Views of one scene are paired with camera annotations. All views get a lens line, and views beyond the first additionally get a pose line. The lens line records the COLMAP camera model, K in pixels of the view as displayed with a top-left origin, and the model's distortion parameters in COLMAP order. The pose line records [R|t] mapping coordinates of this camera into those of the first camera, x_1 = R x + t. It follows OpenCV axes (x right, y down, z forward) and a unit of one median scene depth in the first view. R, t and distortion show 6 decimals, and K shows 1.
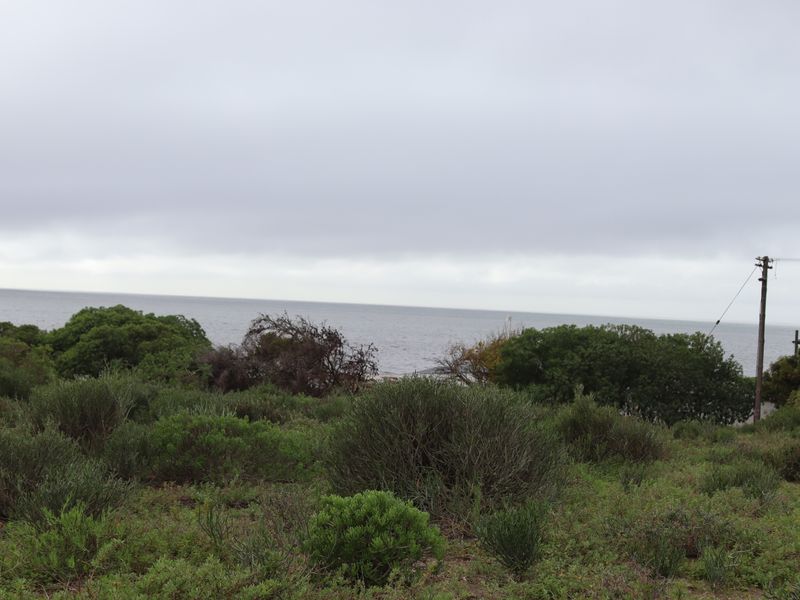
lens RADIAL K [[1078.3, 0, 399.5], [0, 1078.3, 301.1], [0, 0, 1]] dist [-0.059760, 0.000000]
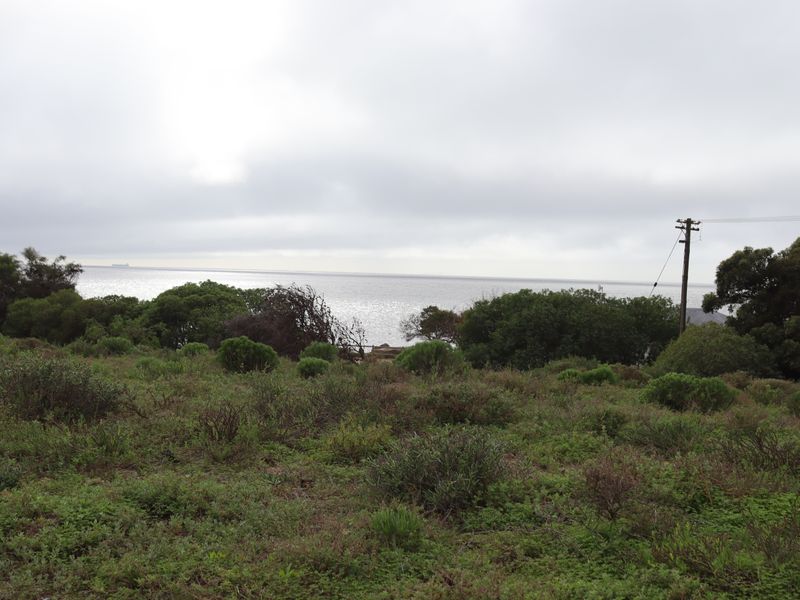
lens RADIAL K [[1078.3, 0, 405.3], [0, 1078.3, 301.0], [0, 0, 1]] dist [-0.059760, 0.000000]
pose [[0.929901, -0.010037, -0.367672, 0.465968], [0.016040, 0.999783, 0.013275, 0.018643], [0.367459, -0.018242, 0.929861, -0.045851]]
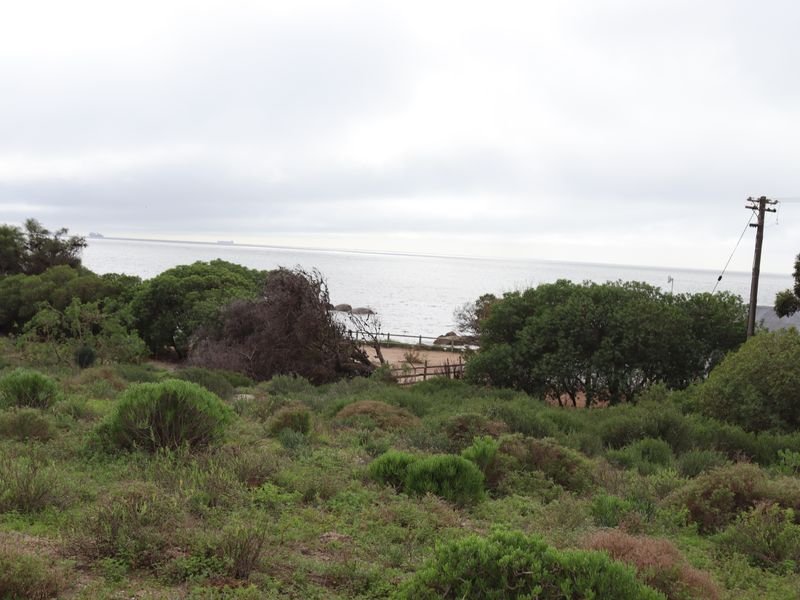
lens RADIAL K [[1078.3, 0, 401.9], [0, 1078.3, 296.0], [0, 0, 1]] dist [-0.059760, 0.000000]
pose [[0.889957, 0.019447, -0.455630, 0.469111], [-0.009274, 0.999656, 0.024553, 0.015841], [0.455950, -0.017626, 0.889831, 0.158684]]
